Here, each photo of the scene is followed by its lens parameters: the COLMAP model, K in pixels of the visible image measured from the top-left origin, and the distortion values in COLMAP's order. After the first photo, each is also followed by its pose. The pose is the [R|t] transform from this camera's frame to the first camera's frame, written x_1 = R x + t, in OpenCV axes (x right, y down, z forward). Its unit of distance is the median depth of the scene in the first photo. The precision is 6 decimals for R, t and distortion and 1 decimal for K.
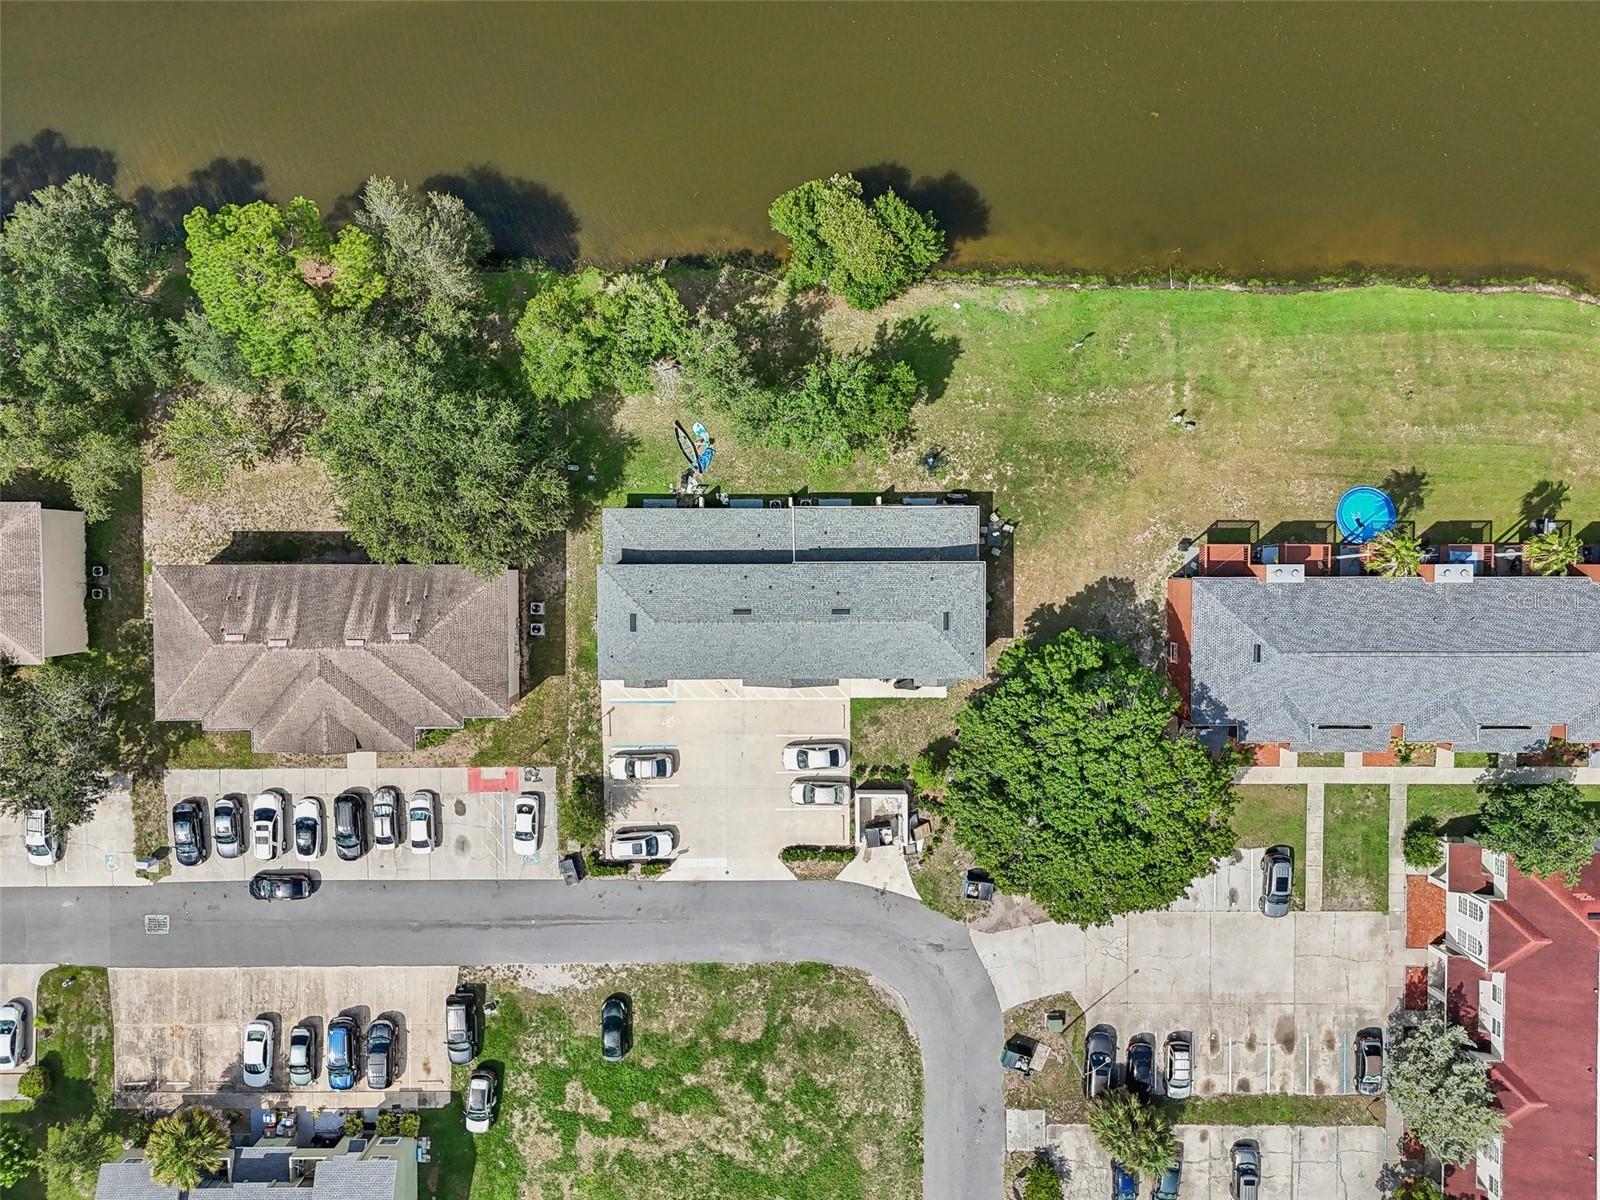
lens RADIAL K [[1219.8, 0, 800.0], [0, 1219.8, 600.0], [0, 0, 1]] dist [0.103350, -0.143684]
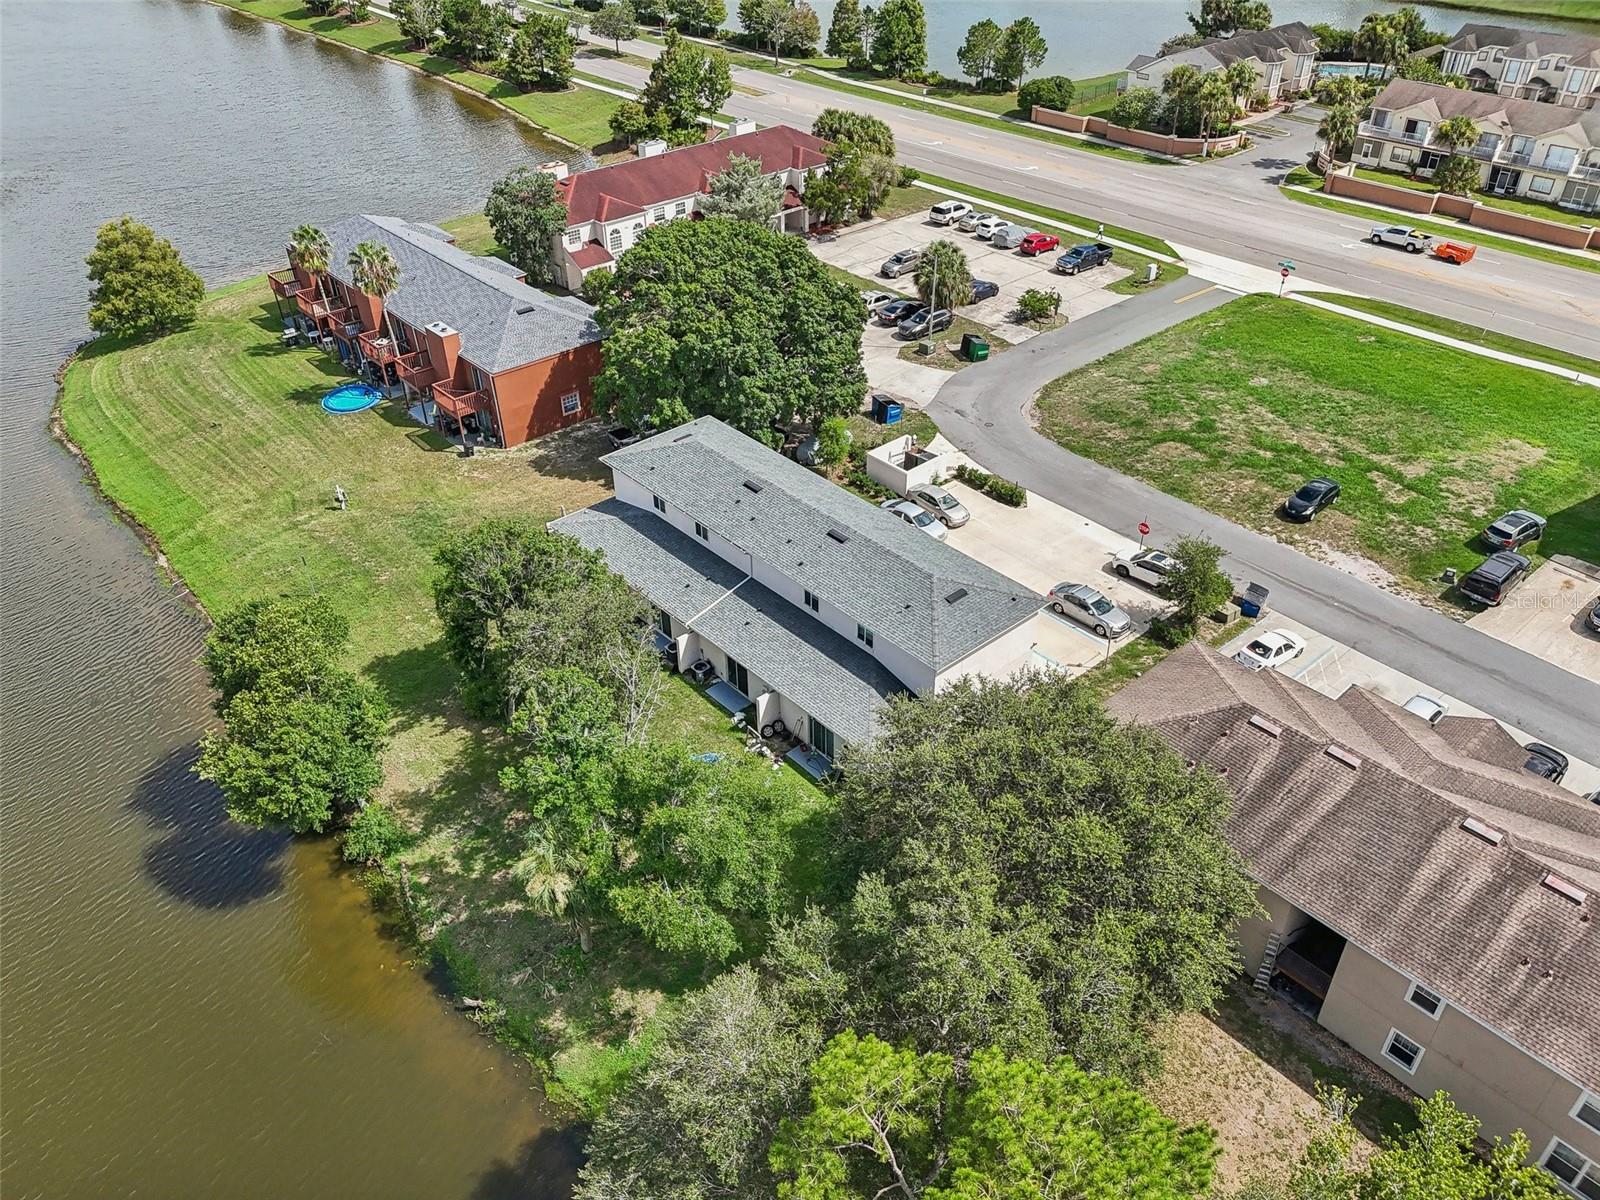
lens RADIAL K [[1196.4, 0, 800.0], [0, 1196.4, 600.0], [0, 0, 1]] dist [0.063073, -0.057992]
pose [[-0.659806, -0.443024, 0.606948, -0.450386], [0.750711, -0.424096, 0.506532, -0.359956], [0.032998, 0.789855, 0.612405, 0.539365]]
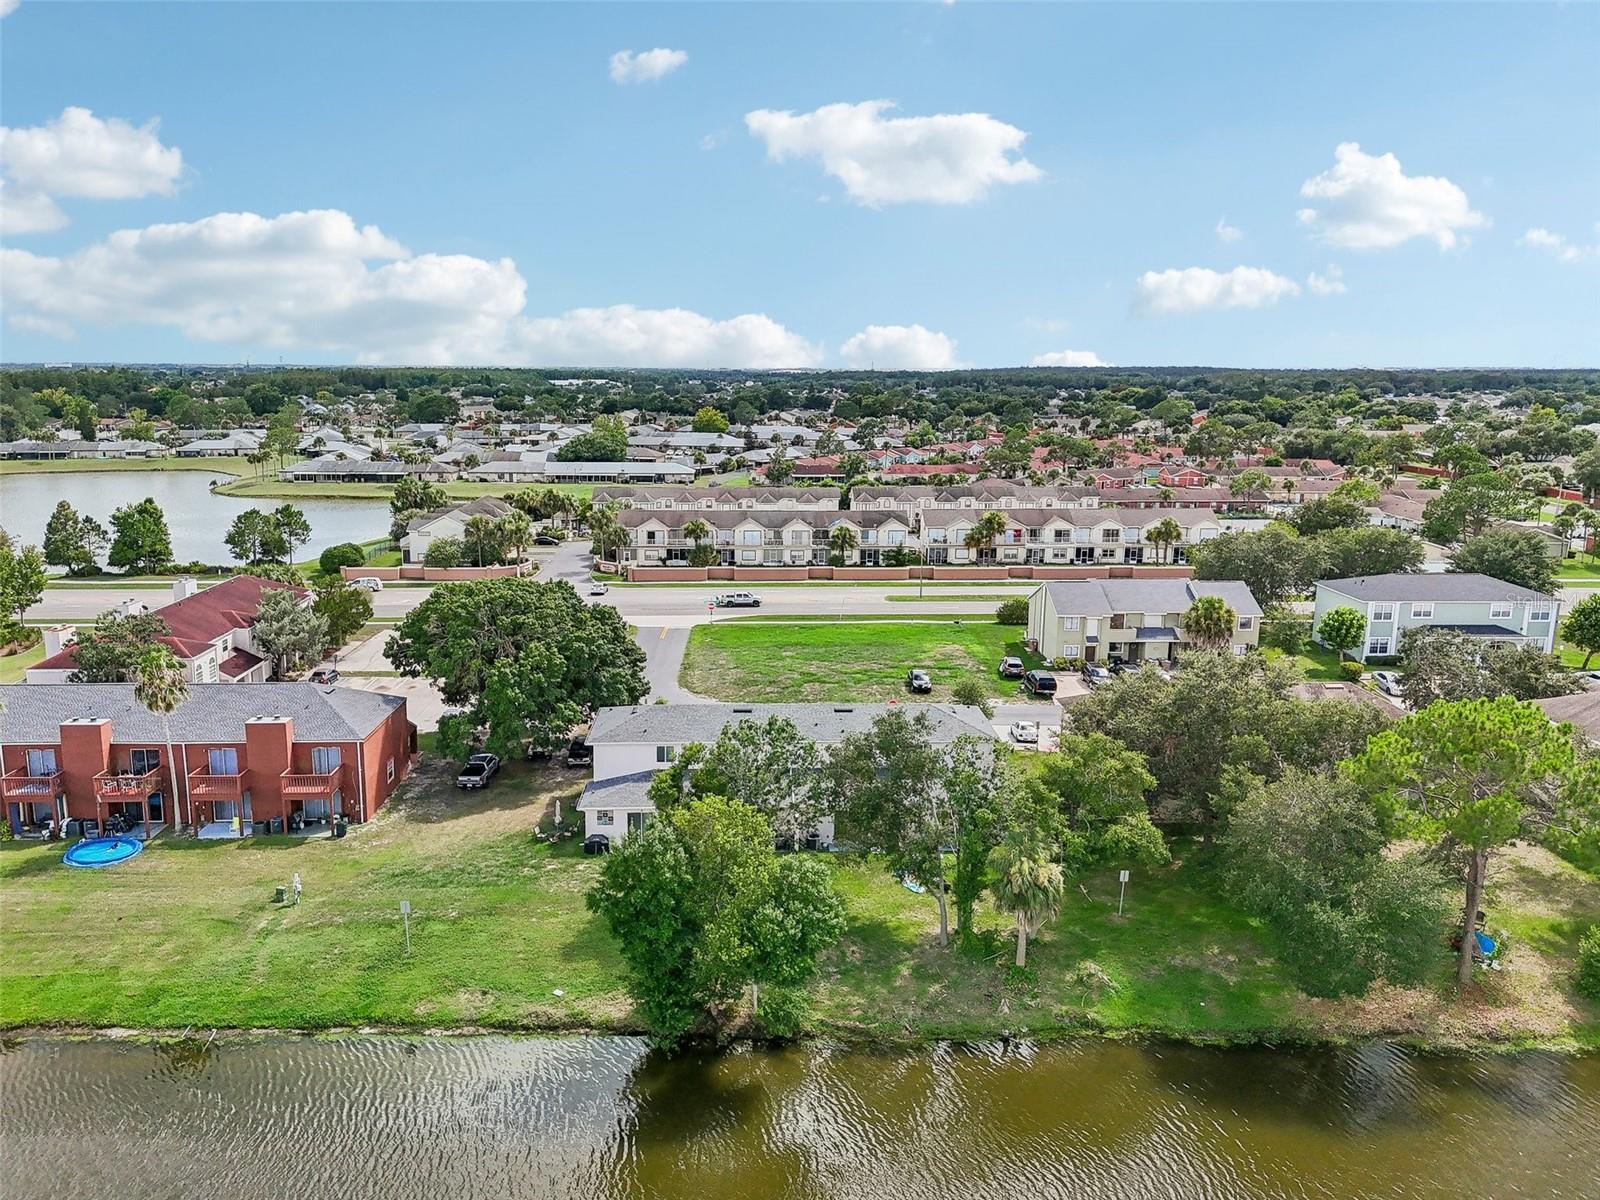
lens RADIAL K [[1202.6, 0, 775.0], [0, 1202.6, 622.1], [0, 0, 1]] dist [0.112954, -0.154141]
pose [[-0.999649, -0.014329, -0.022273, 0.026746], [-0.018000, -0.249298, 0.968260, -0.834696], [-0.019427, 0.968321, 0.248952, 0.635549]]
